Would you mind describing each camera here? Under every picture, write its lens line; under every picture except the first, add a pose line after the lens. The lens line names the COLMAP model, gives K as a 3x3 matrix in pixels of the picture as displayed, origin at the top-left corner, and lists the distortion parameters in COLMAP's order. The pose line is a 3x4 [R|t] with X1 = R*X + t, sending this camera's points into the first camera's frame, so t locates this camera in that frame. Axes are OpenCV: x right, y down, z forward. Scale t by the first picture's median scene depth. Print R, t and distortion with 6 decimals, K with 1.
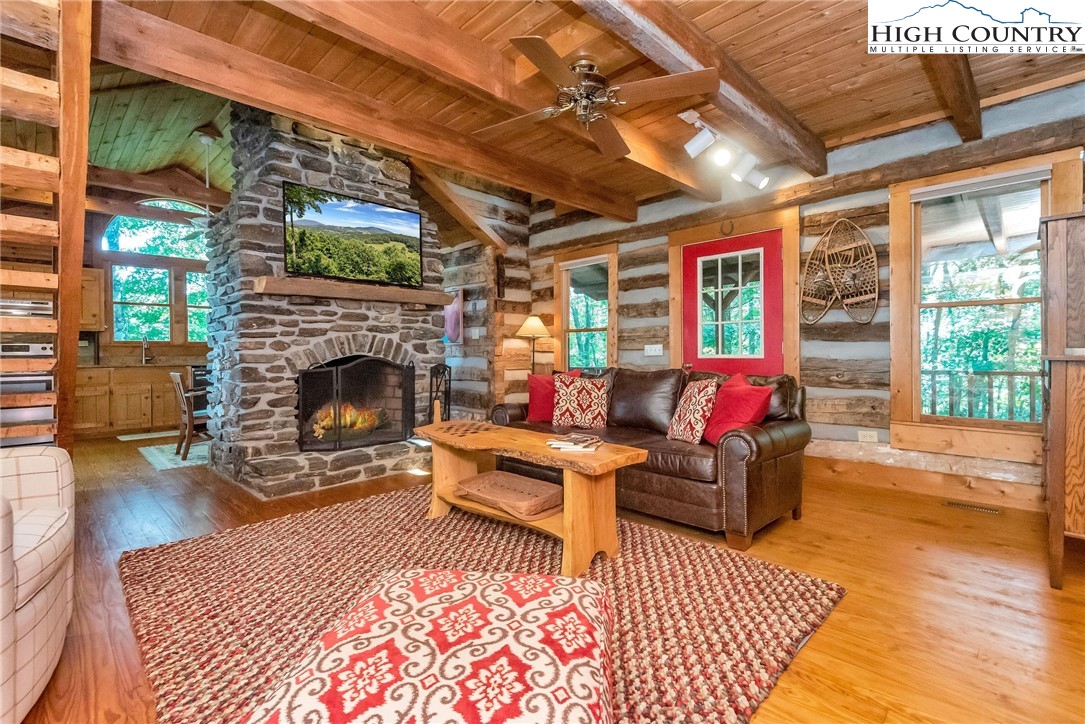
lens RADIAL K [[489.5, 0, 540.8], [0, 489.5, 353.1], [0, 0, 1]] dist [0.008952, -0.001889]
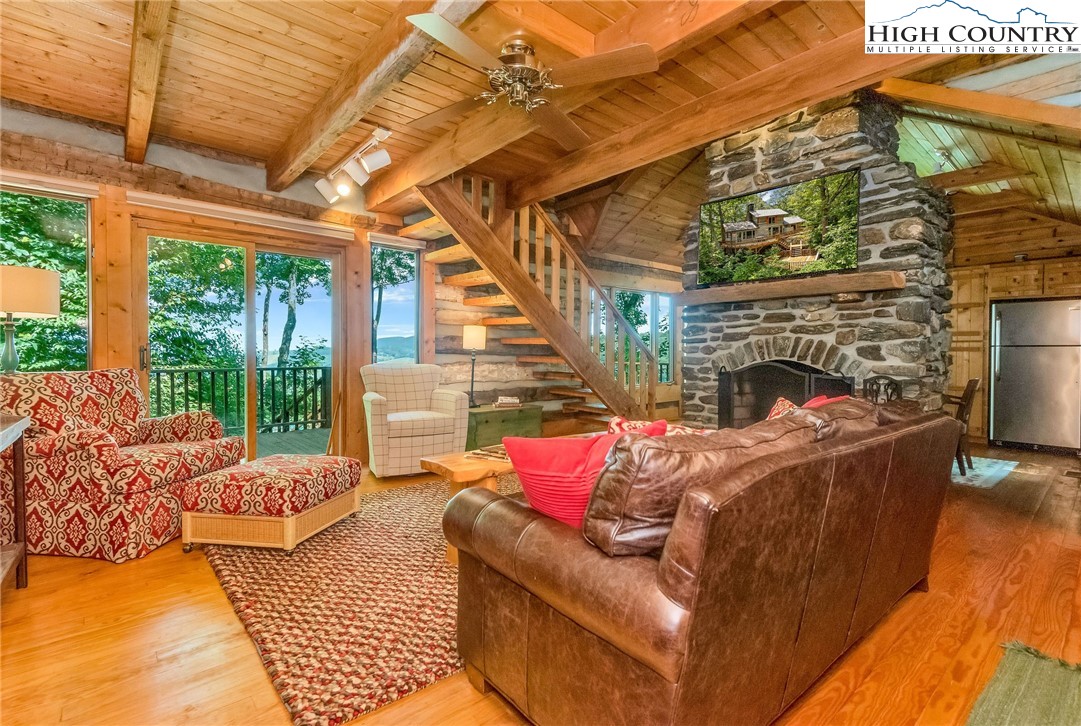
lens RADIAL K [[493.4, 0, 537.7], [0, 493.4, 359.5], [0, 0, 1]] dist [0.004375, 0.000163]
pose [[-0.075141, 0.021570, -0.996940, 0.586437], [-0.006877, 0.999731, 0.022148, -0.014281], [0.997149, 0.008521, -0.074972, 0.645350]]
